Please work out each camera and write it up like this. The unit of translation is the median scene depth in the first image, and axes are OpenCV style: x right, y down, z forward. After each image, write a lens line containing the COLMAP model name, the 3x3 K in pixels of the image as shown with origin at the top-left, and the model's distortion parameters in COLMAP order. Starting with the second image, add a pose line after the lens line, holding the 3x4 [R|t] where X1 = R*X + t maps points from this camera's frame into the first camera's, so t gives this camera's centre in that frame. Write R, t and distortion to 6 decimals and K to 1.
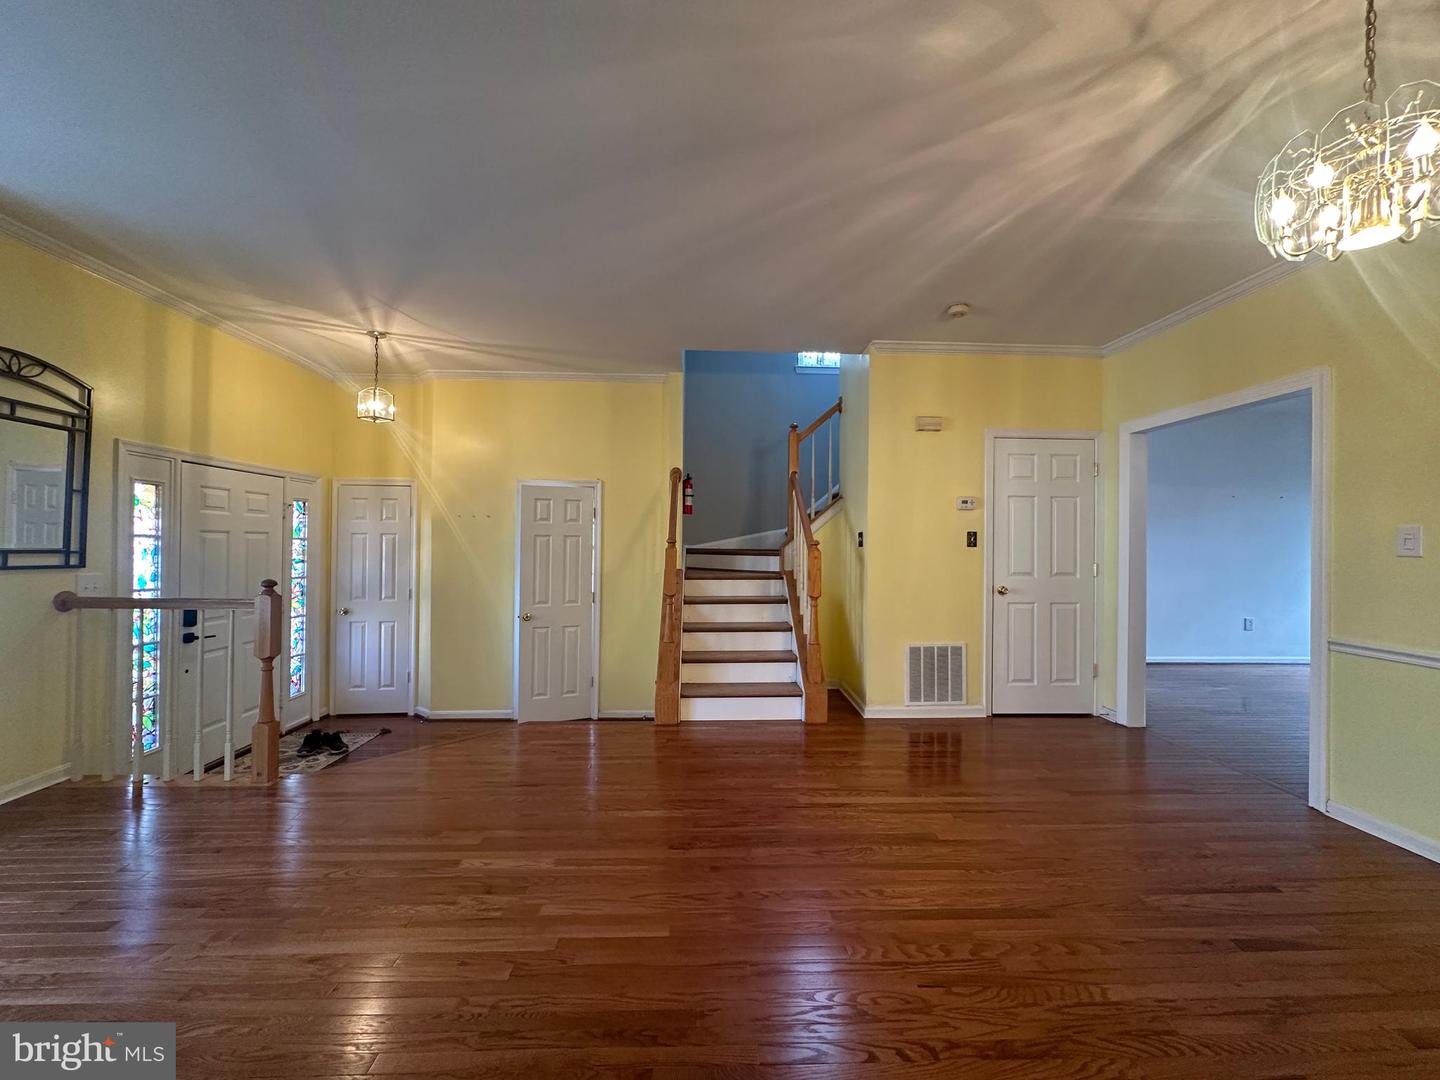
lens RADIAL K [[571.4, 0, 719.5], [0, 571.4, 538.2], [0, 0, 1]] dist [0.001598, 0.000179]
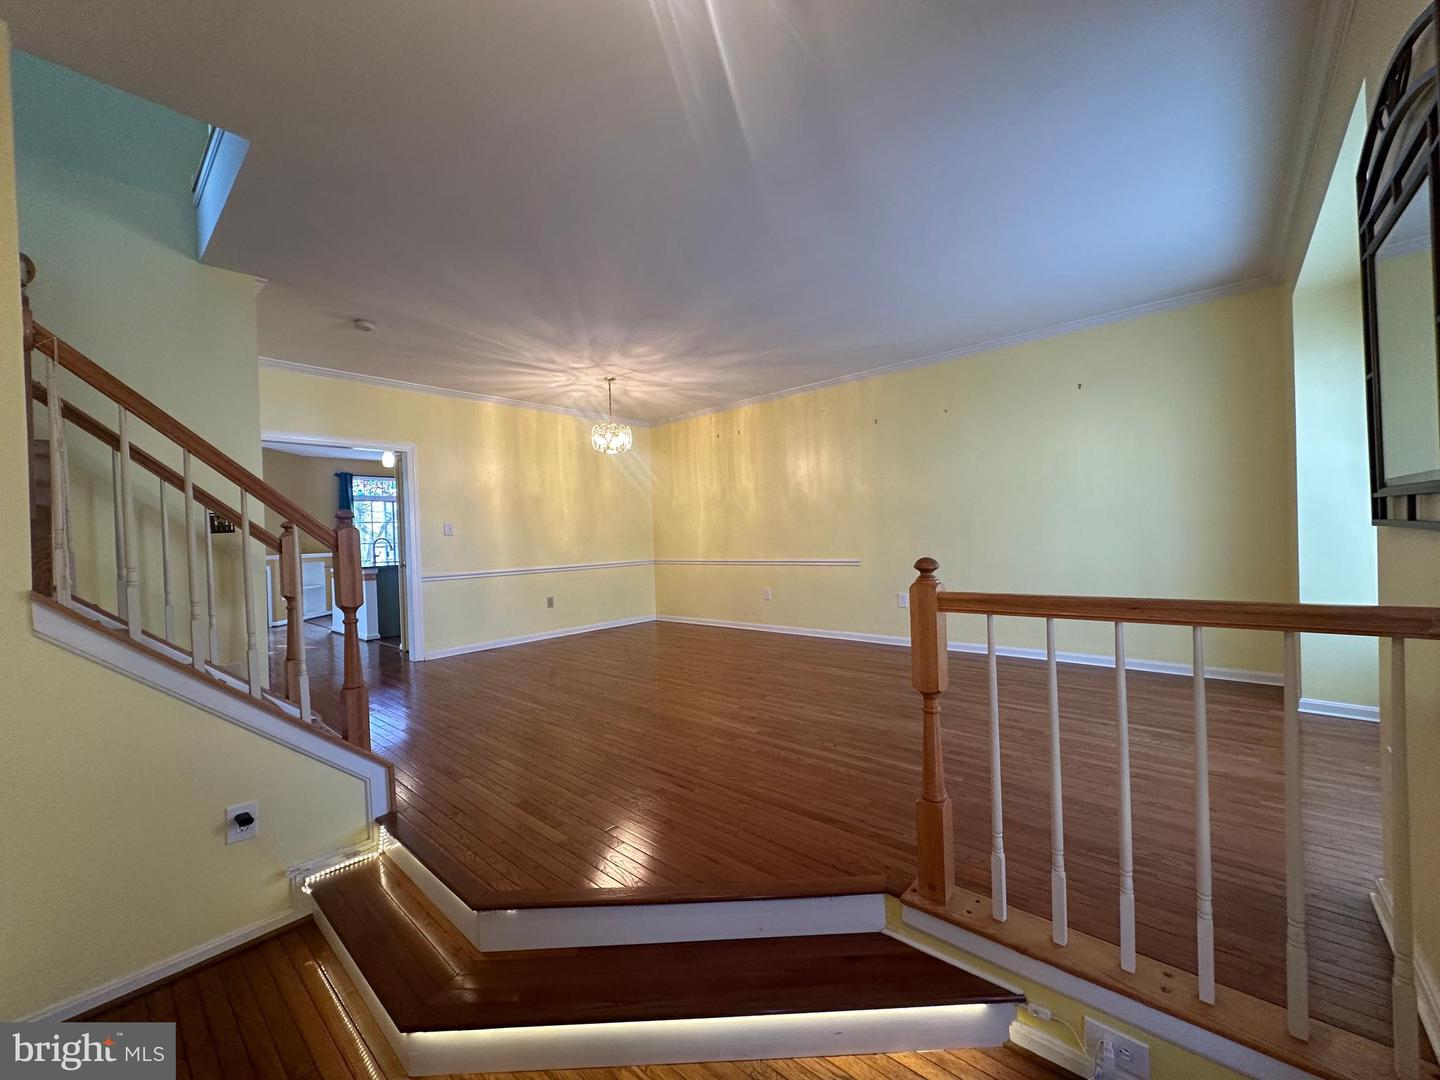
lens RADIAL K [[571.4, 0, 717.8], [0, 571.4, 540.1], [0, 0, 1]] dist [0.001598, 0.000179]
pose [[-0.721852, 0.008415, 0.691996, -1.139551], [0.020934, 0.999734, 0.009679, 0.046882], [-0.691731, 0.021473, -0.721836, 1.728269]]
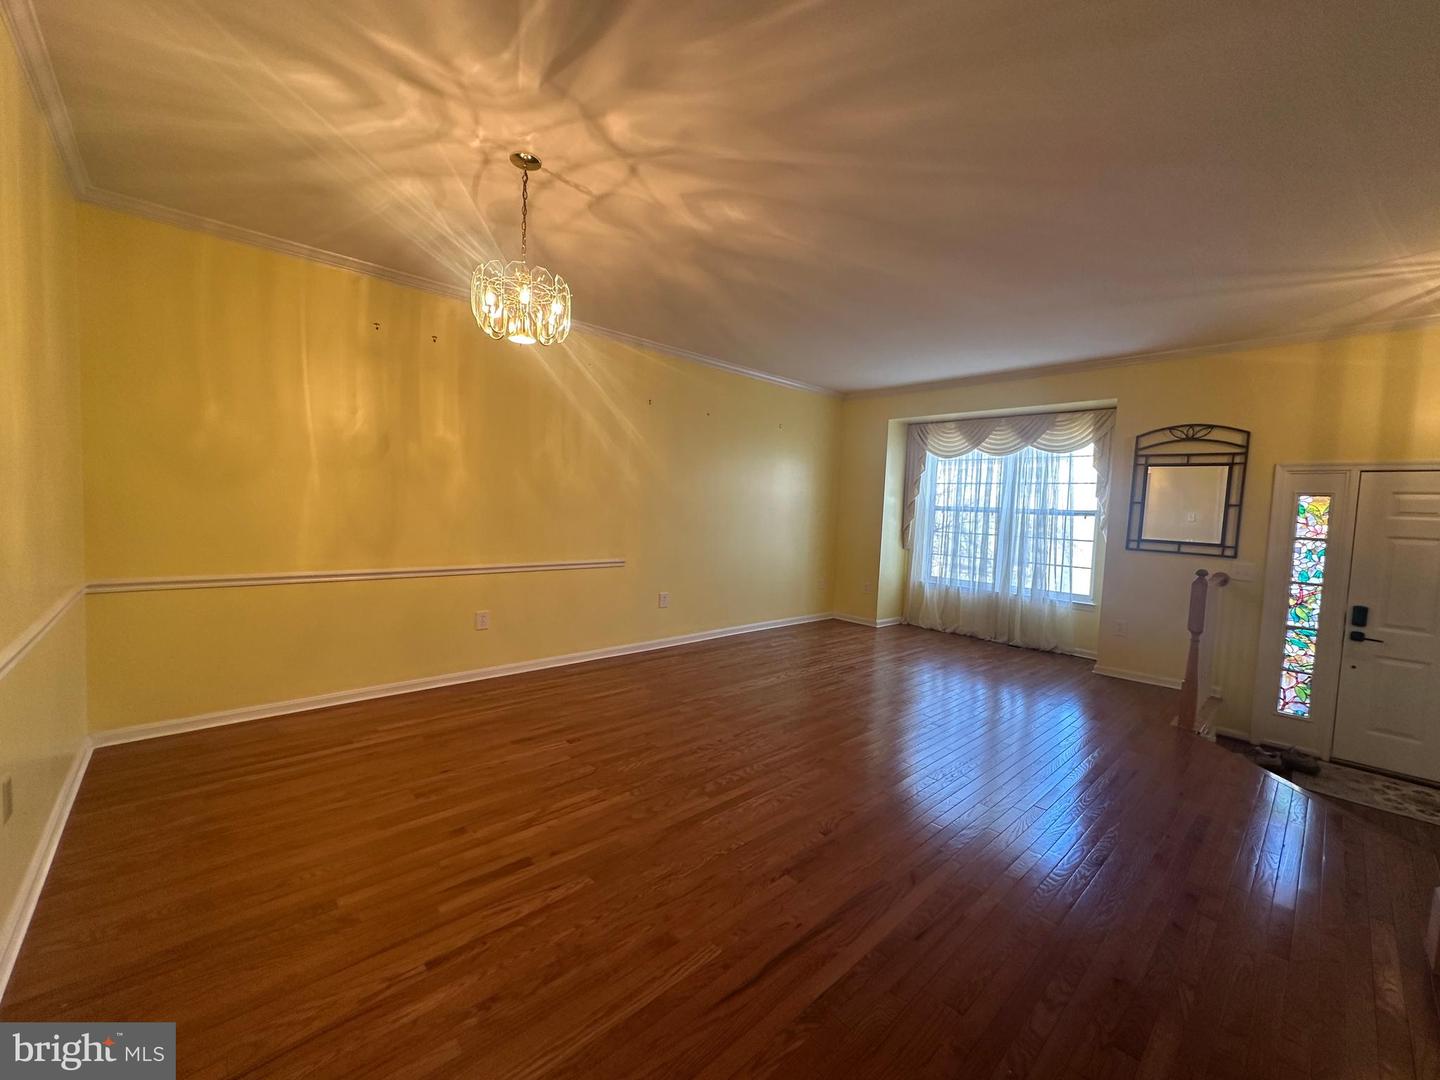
lens RADIAL K [[571.4, 0, 721.1], [0, 571.4, 543.4], [0, 0, 1]] dist [0.001598, 0.000179]
pose [[-0.758337, 0.001520, -0.651861, 0.904156], [-0.042521, 0.997752, 0.051792, -0.005523], [0.650475, 0.066994, -0.756568, 1.380793]]
